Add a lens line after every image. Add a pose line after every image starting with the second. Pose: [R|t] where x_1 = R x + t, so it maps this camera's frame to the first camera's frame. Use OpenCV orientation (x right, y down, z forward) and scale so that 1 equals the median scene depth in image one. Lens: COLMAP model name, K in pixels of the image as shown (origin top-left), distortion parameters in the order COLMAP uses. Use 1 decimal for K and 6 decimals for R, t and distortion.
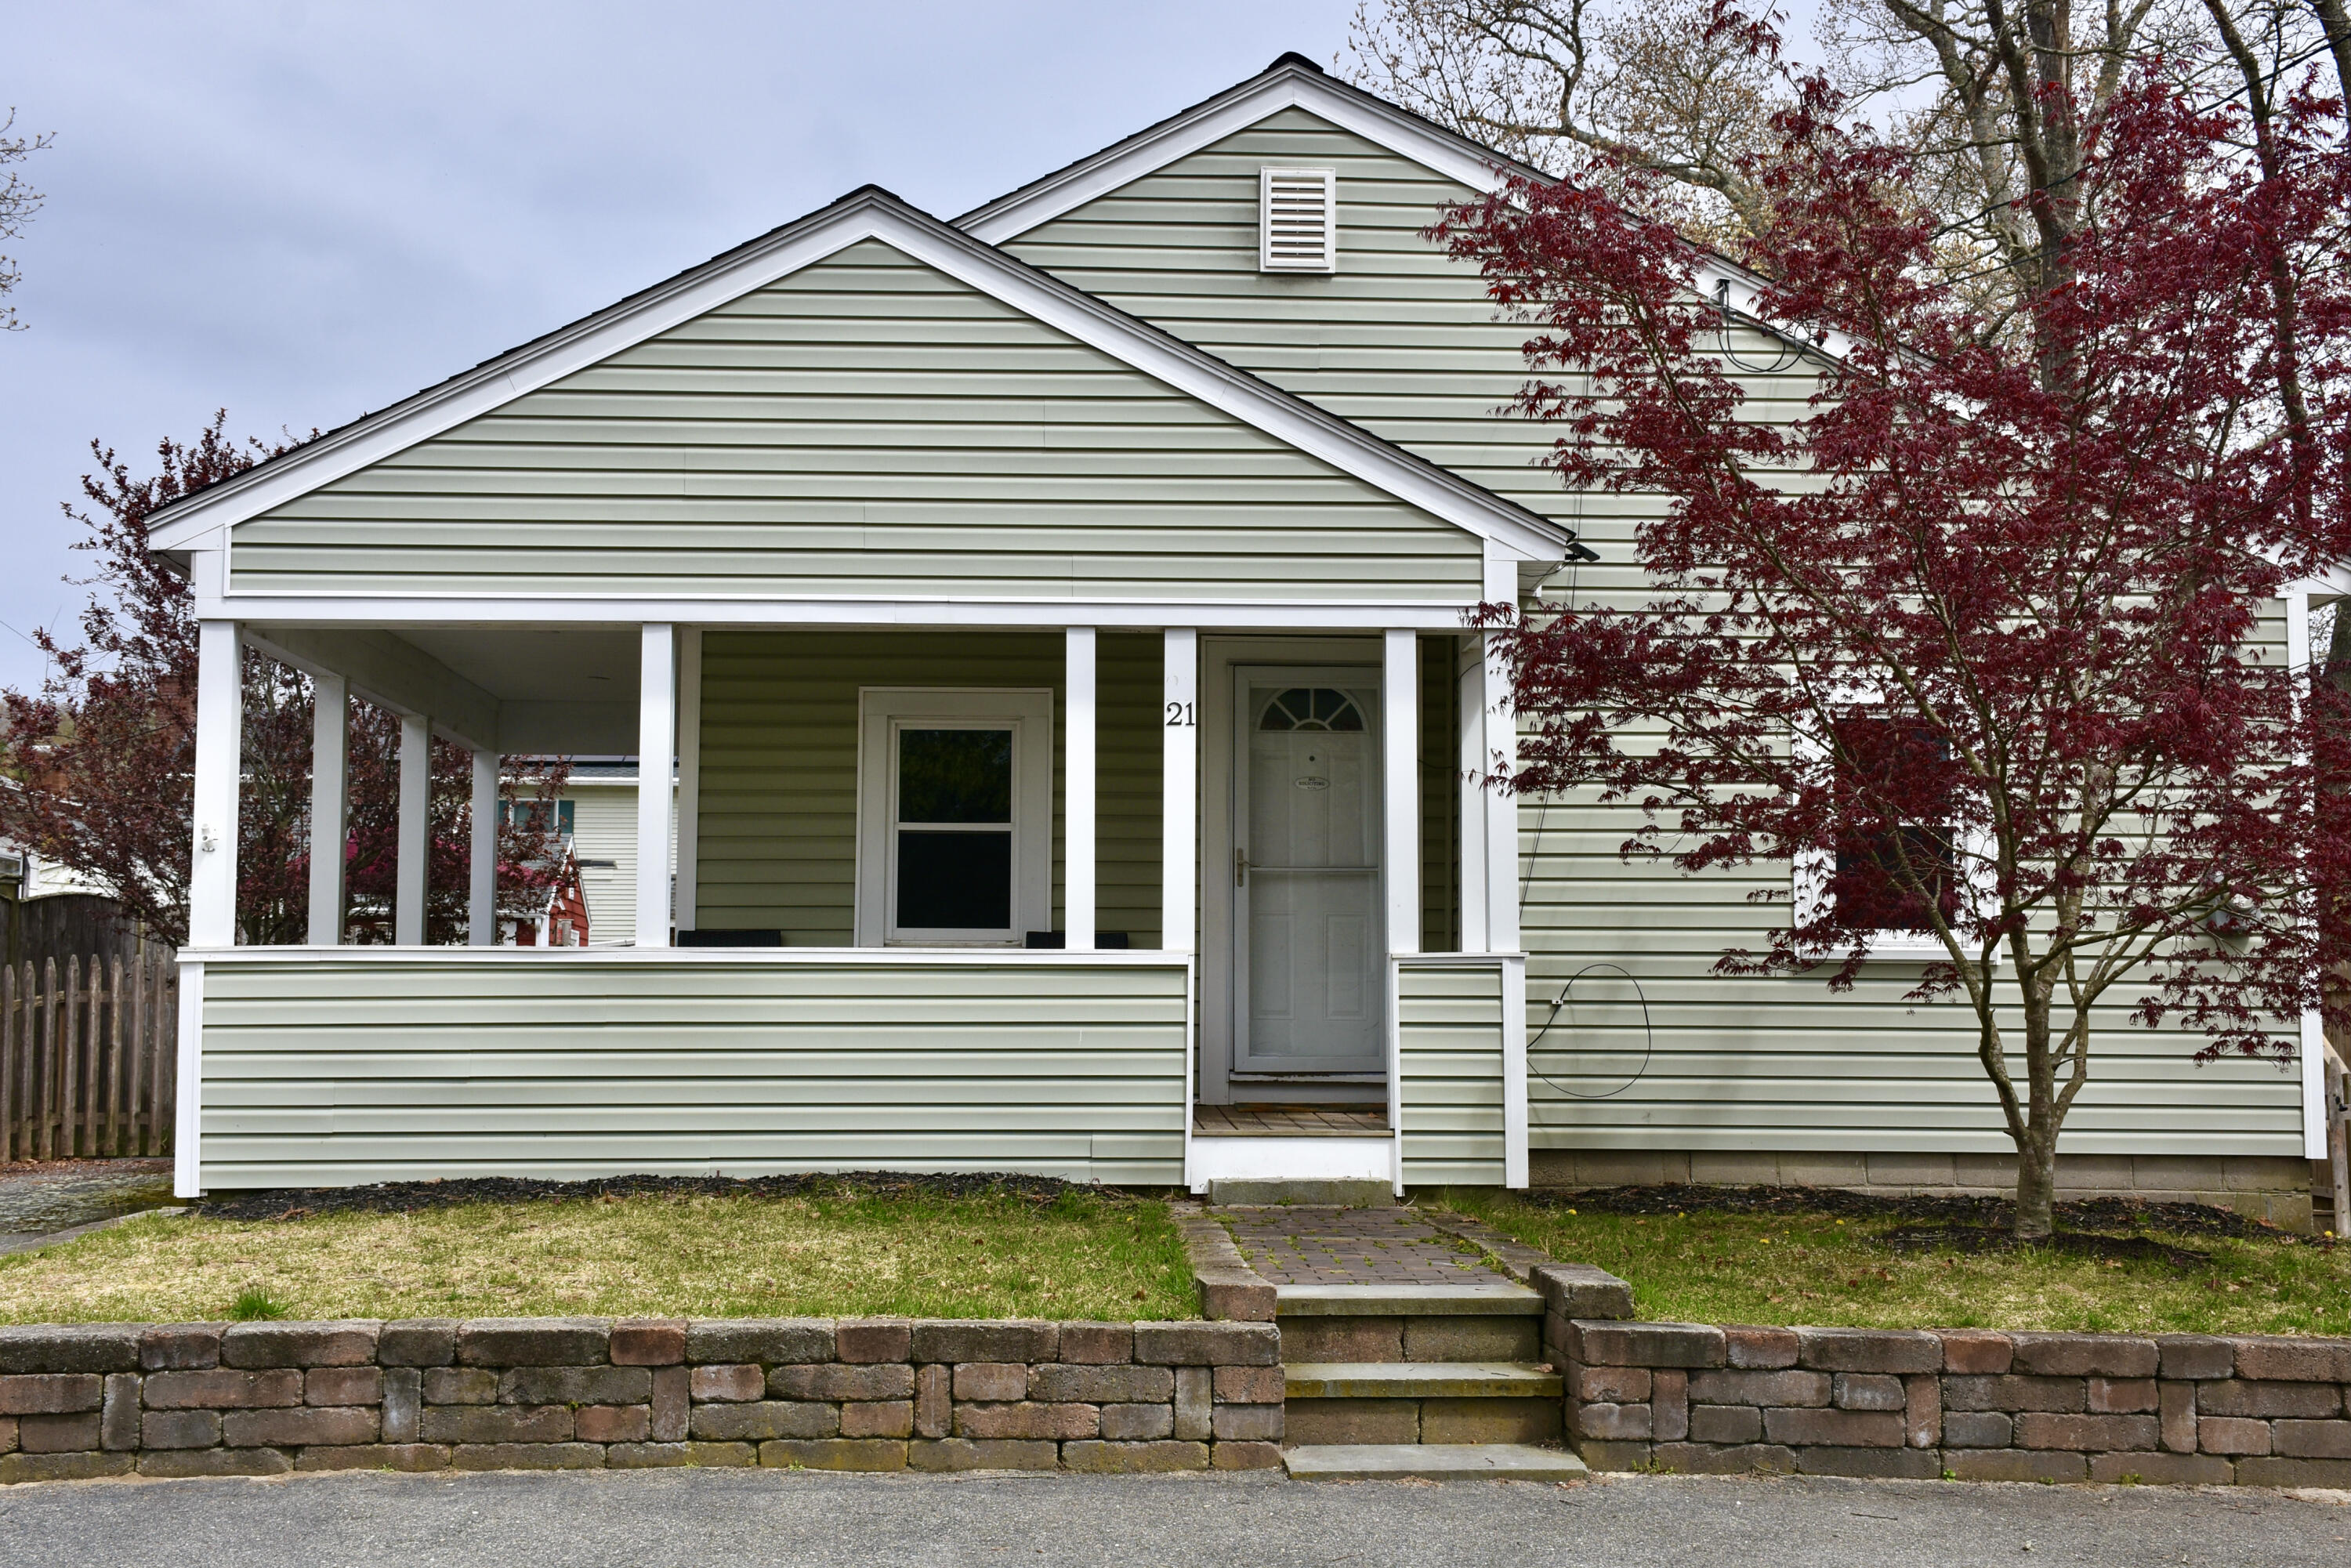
lens RADIAL K [[2905.7, 0, 1175.5], [0, 2905.7, 784.0], [0, 0, 1]] dist [0.029813, 0.395314]
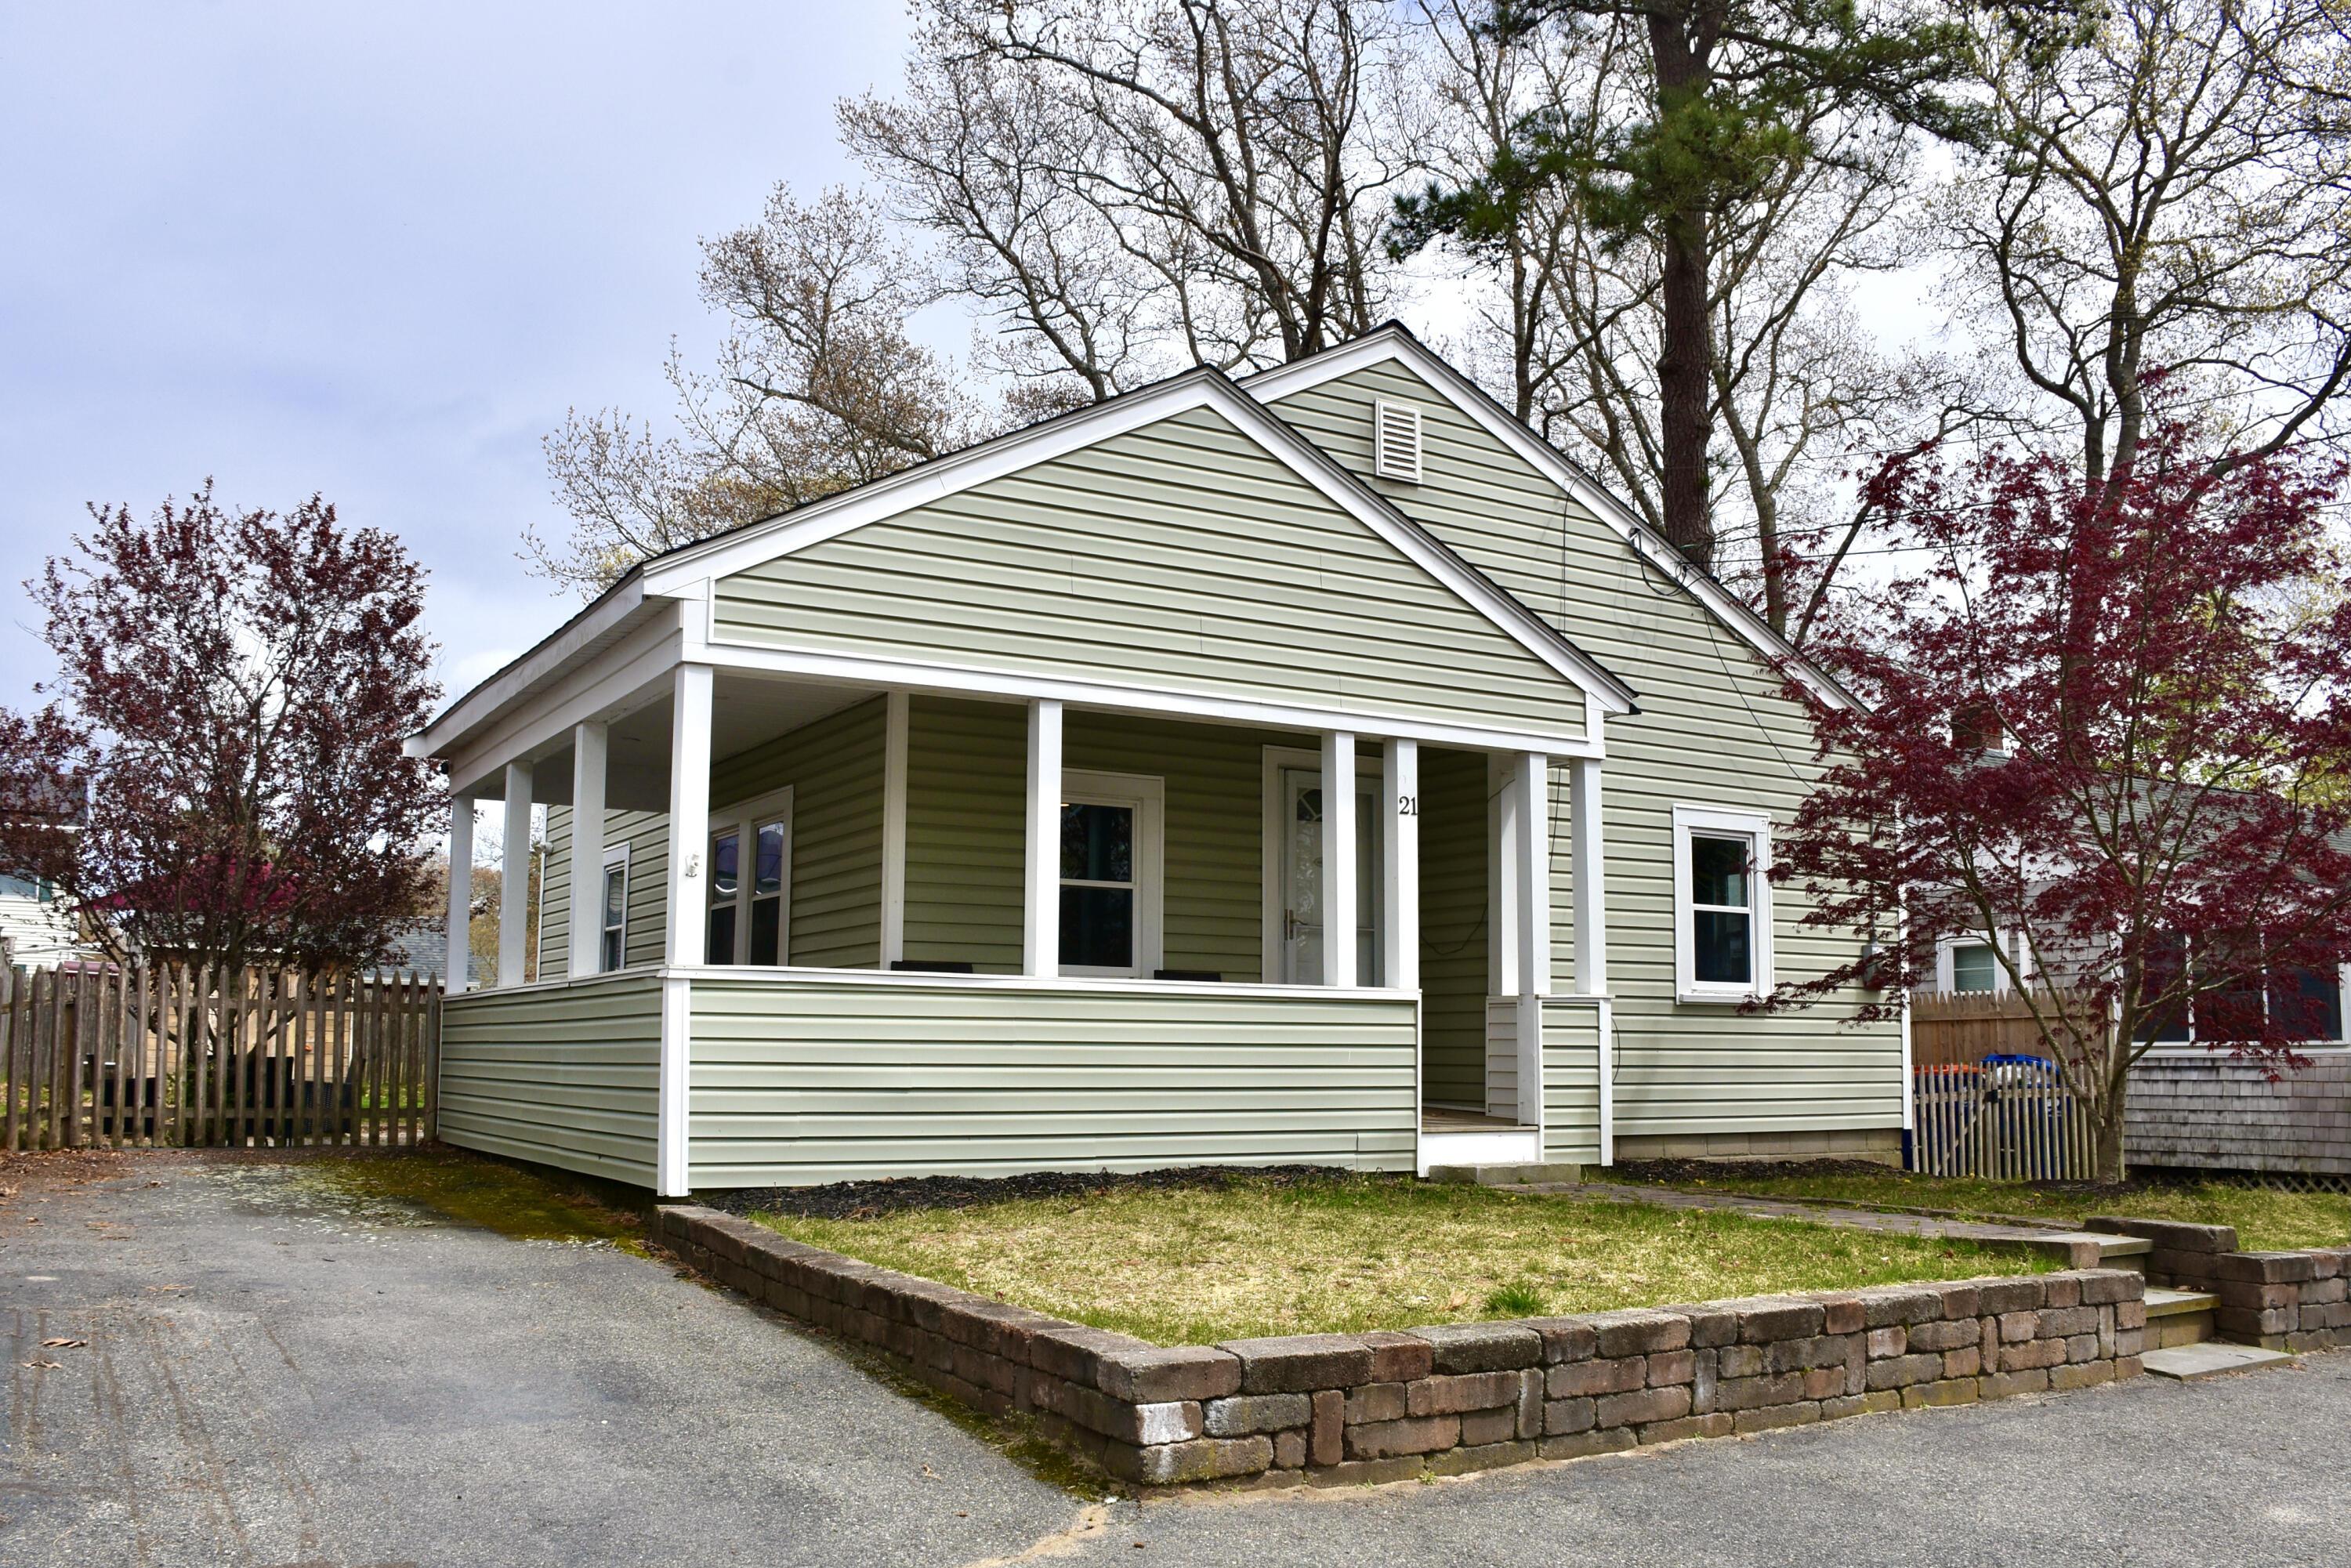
lens RADIAL K [[2000.6, 0, 1176.4], [0, 2000.6, 838.0], [0, 0, 1]] dist [-0.146457, 0.108630]
pose [[0.882966, 0.056405, 0.466035, -0.517409], [-0.047882, 0.998399, -0.030119, 0.022463], [-0.466988, 0.004279, 0.884253, 0.271683]]
